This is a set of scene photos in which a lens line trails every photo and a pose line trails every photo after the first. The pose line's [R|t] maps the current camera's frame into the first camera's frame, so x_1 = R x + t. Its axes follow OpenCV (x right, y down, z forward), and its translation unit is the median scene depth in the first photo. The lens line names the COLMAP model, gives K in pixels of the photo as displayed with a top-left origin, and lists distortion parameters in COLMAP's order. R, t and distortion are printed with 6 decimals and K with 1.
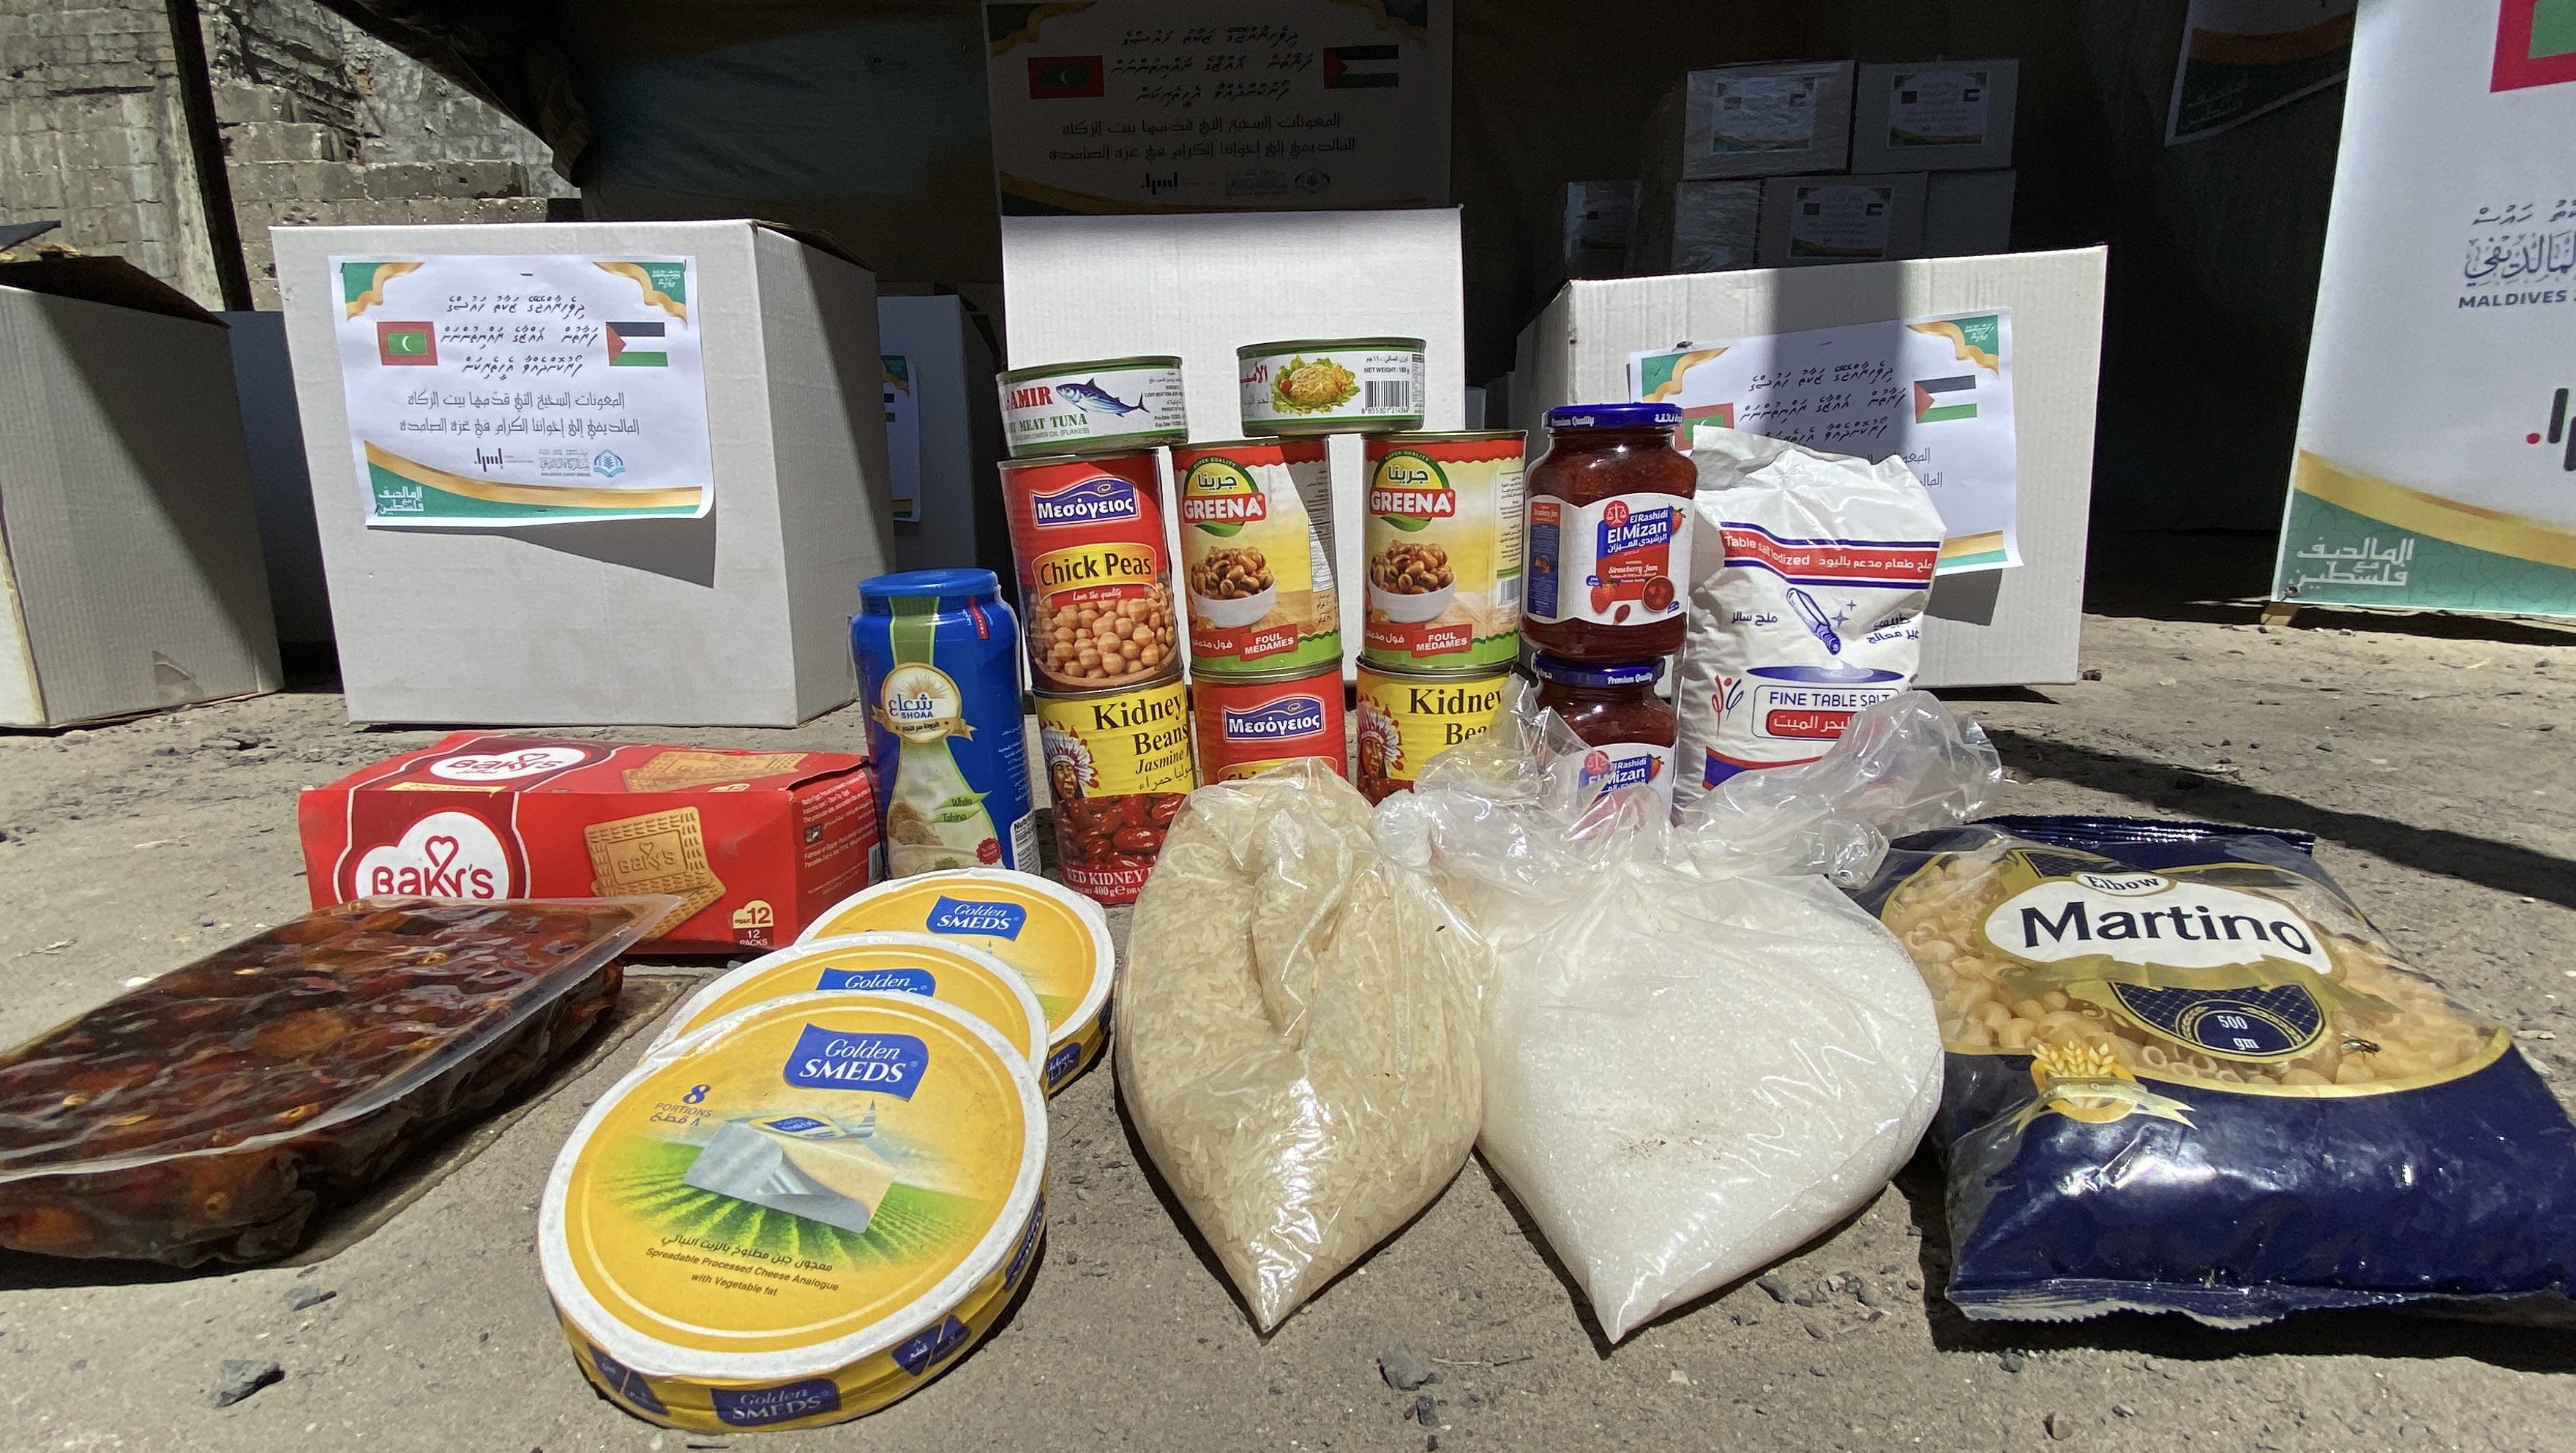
lens RADIAL K [[1190.4, 0, 1278.7], [0, 1190.4, 738.2], [0, 0, 1]] dist [0.034324, -0.028246]
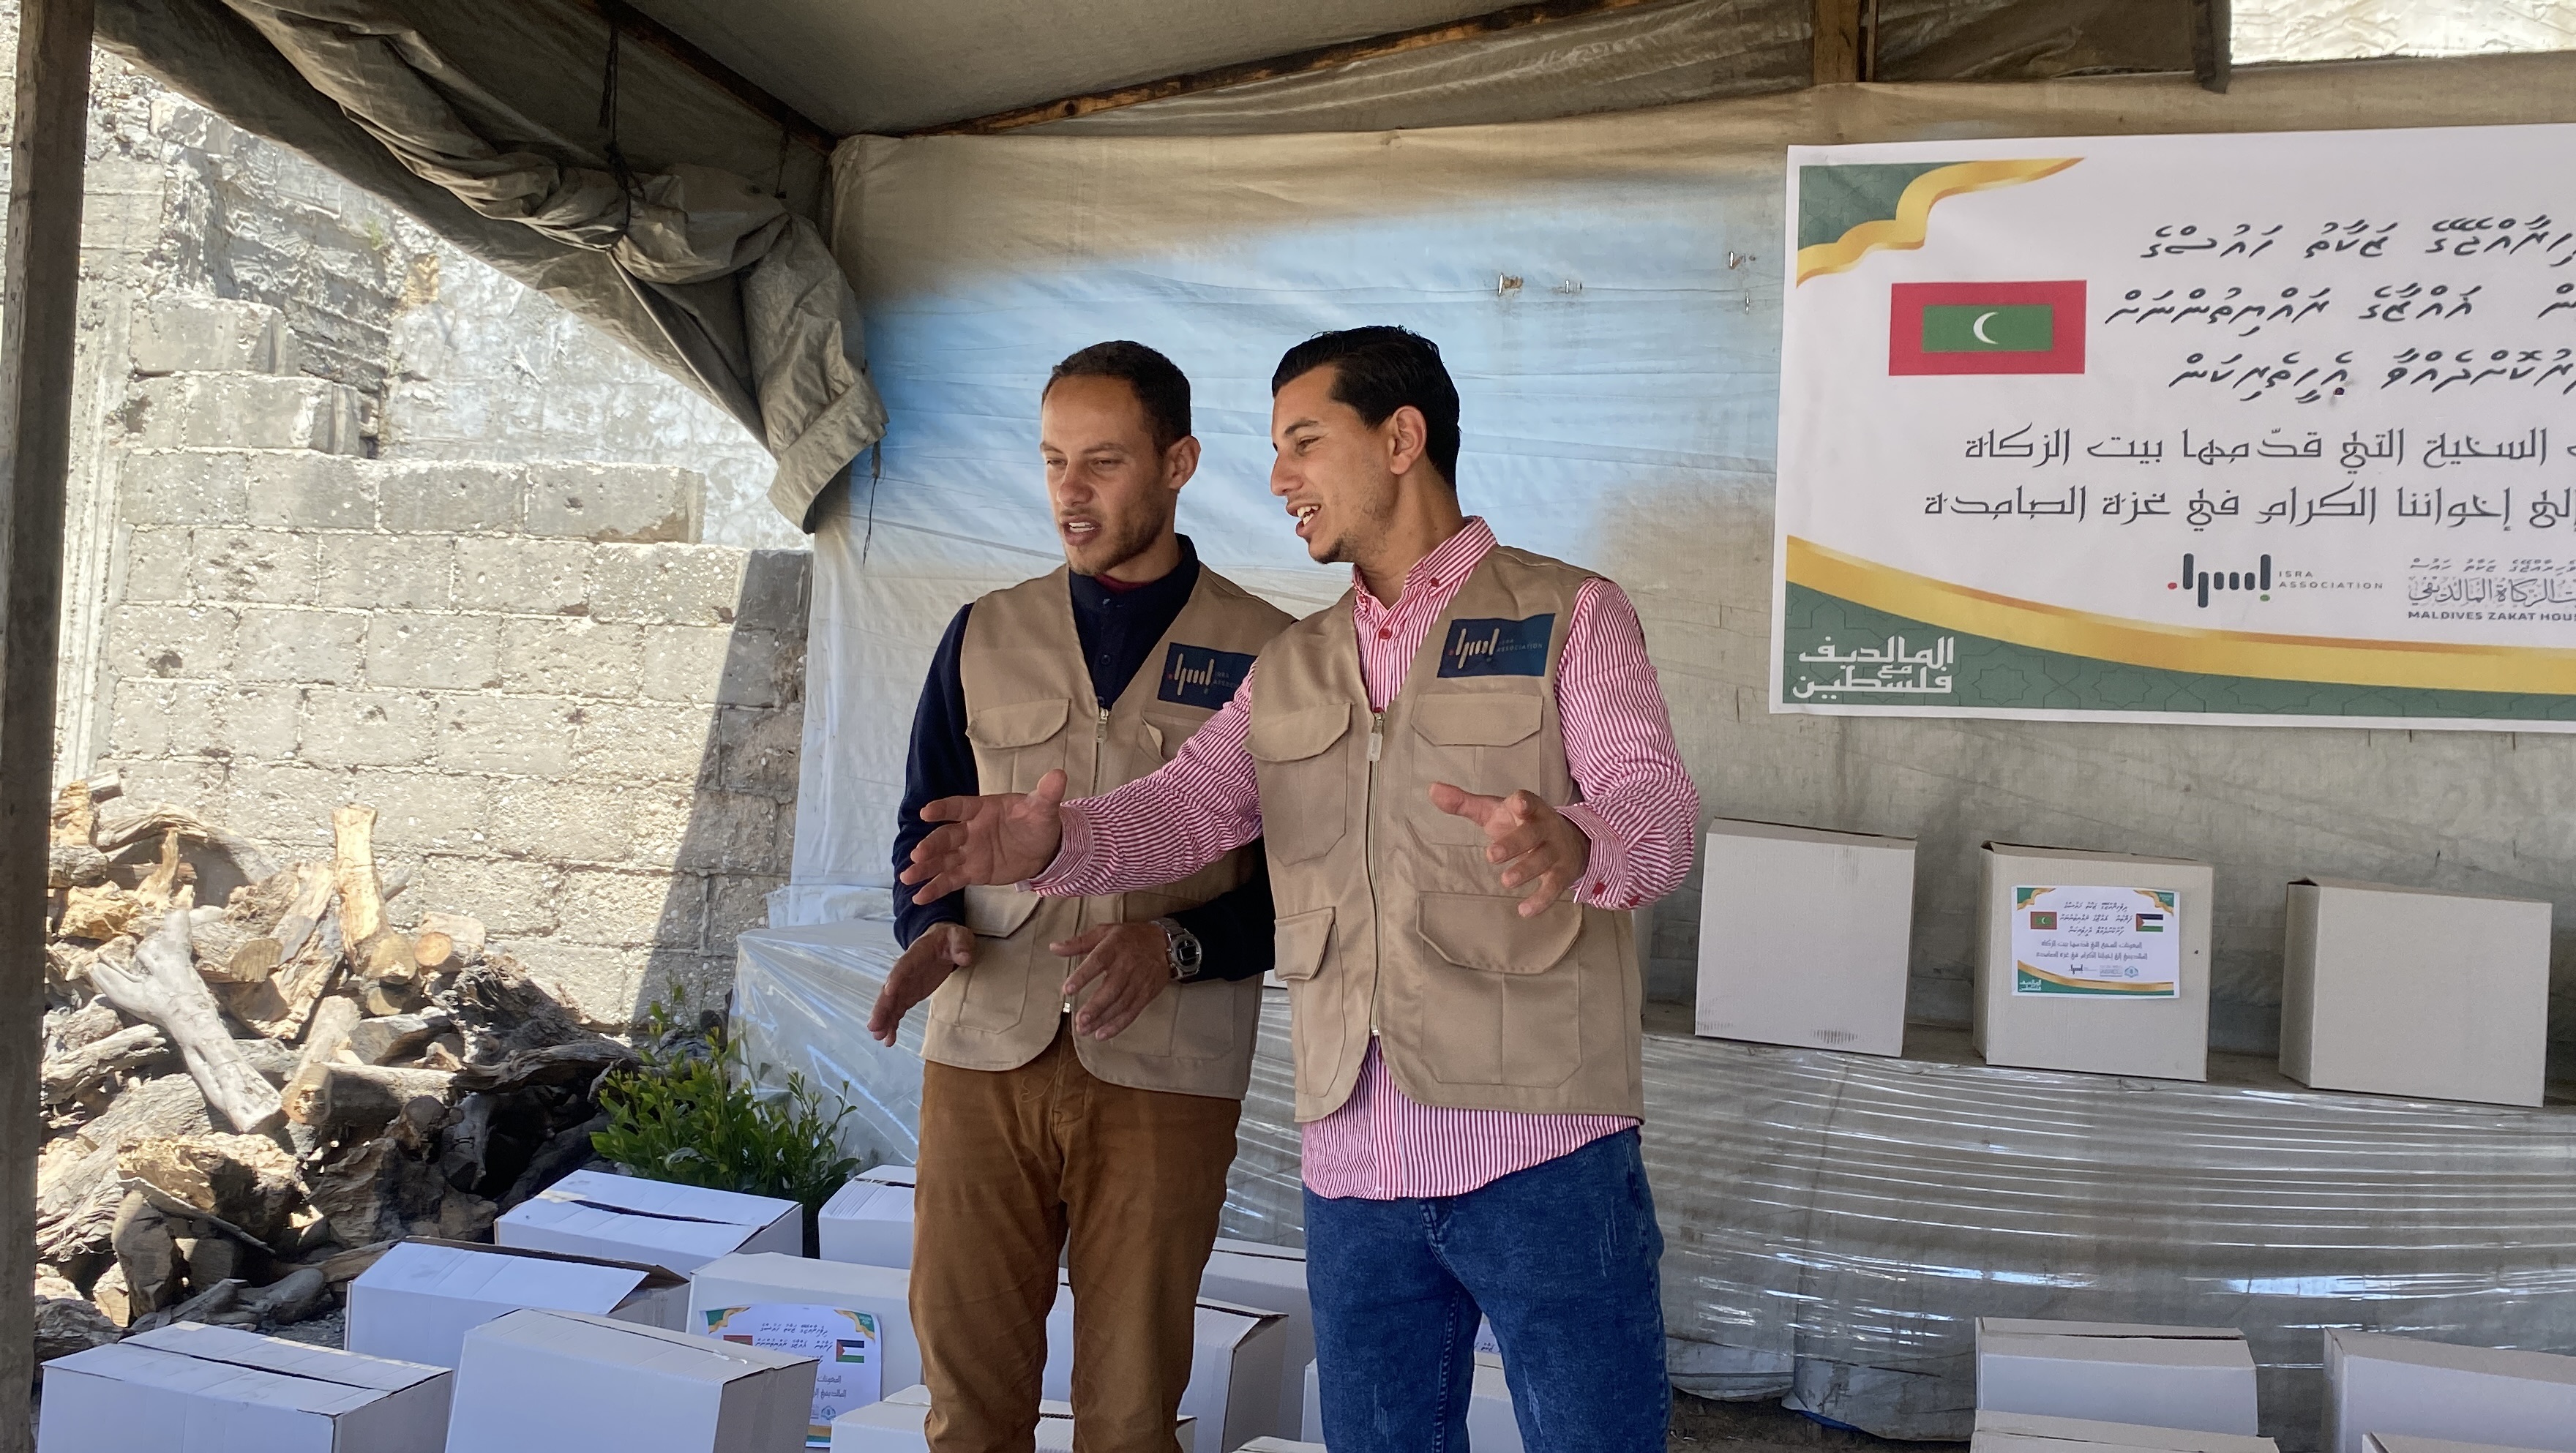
lens RADIAL K [[2222.4, 0, 1288.0], [0, 2222.4, 726.5], [0, 0, 1]] dist [0.110952, -0.243419]
pose [[0.974237, 0.057512, -0.218068, -0.230891], [-0.111483, 0.963348, -0.243992, -0.211592], [0.196043, 0.262017, 0.944941, 0.277640]]
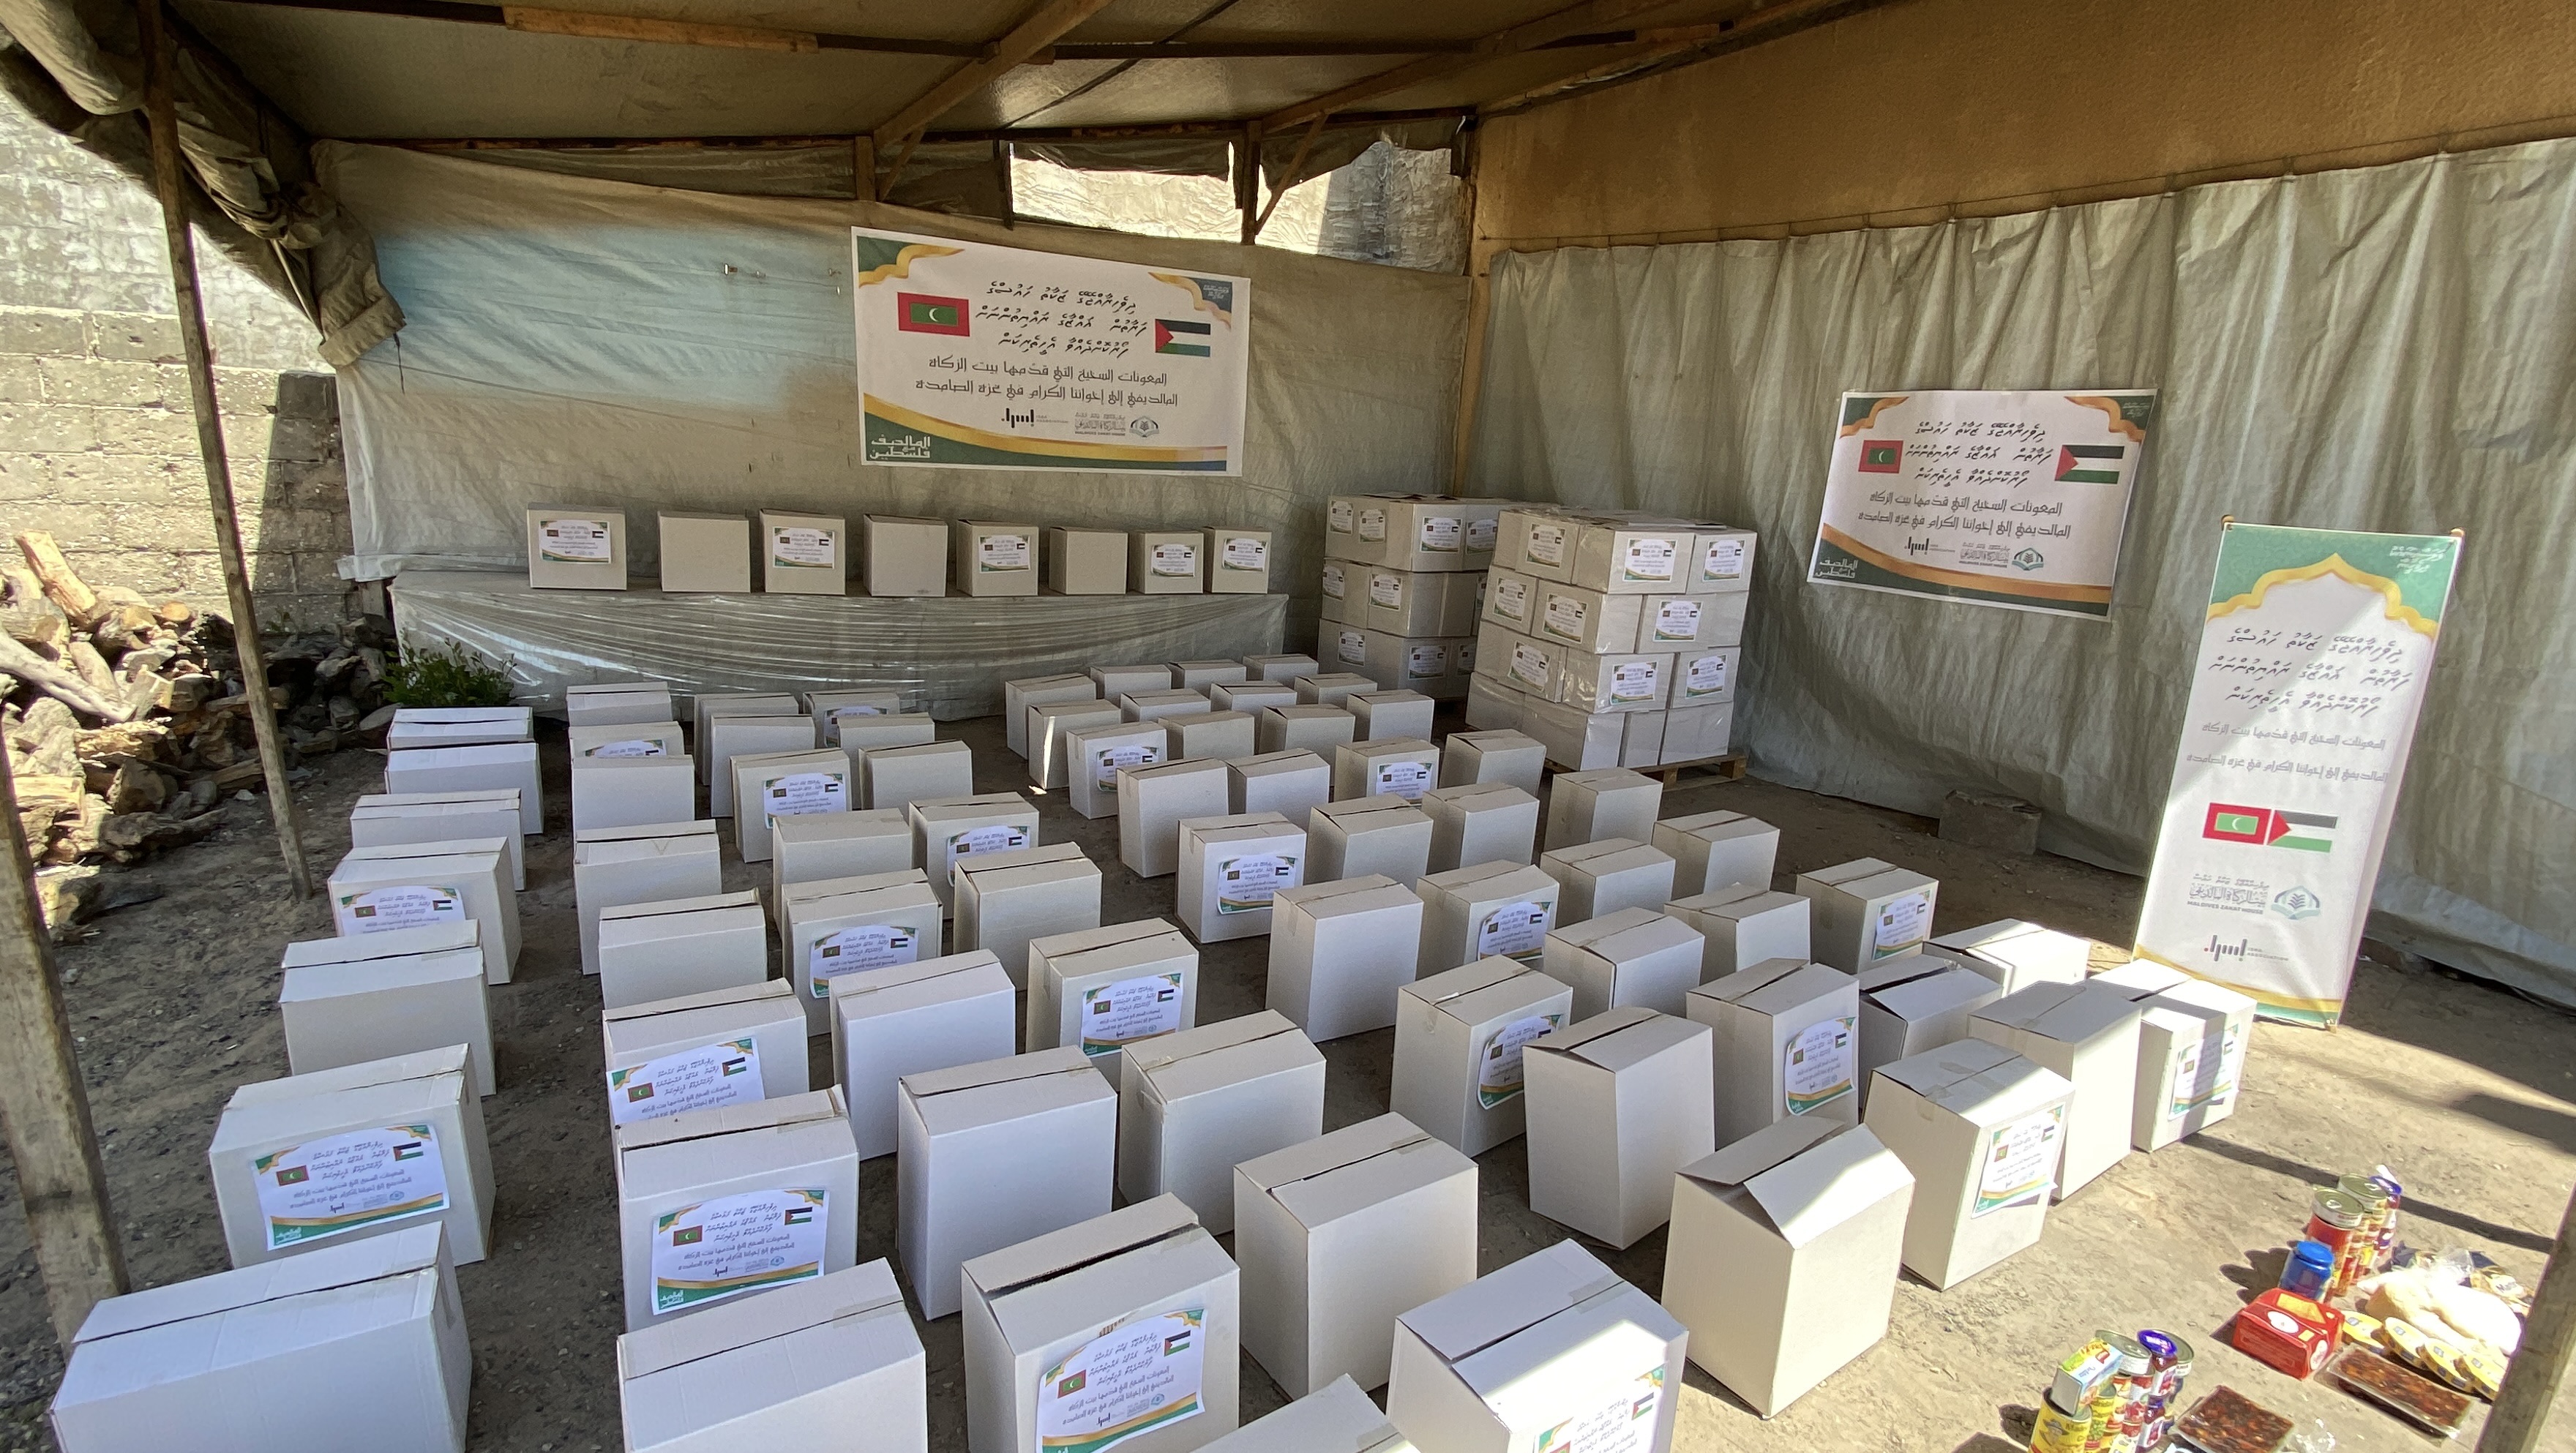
lens RADIAL K [[1190.4, 0, 1278.7], [0, 1190.4, 738.2], [0, 0, 1]] dist [0.034324, -0.028246]
pose [[0.841925, -0.071804, 0.534796, -0.508171], [0.052885, 0.997315, 0.050647, -0.214551], [-0.536997, -0.014358, 0.843462, -0.057702]]
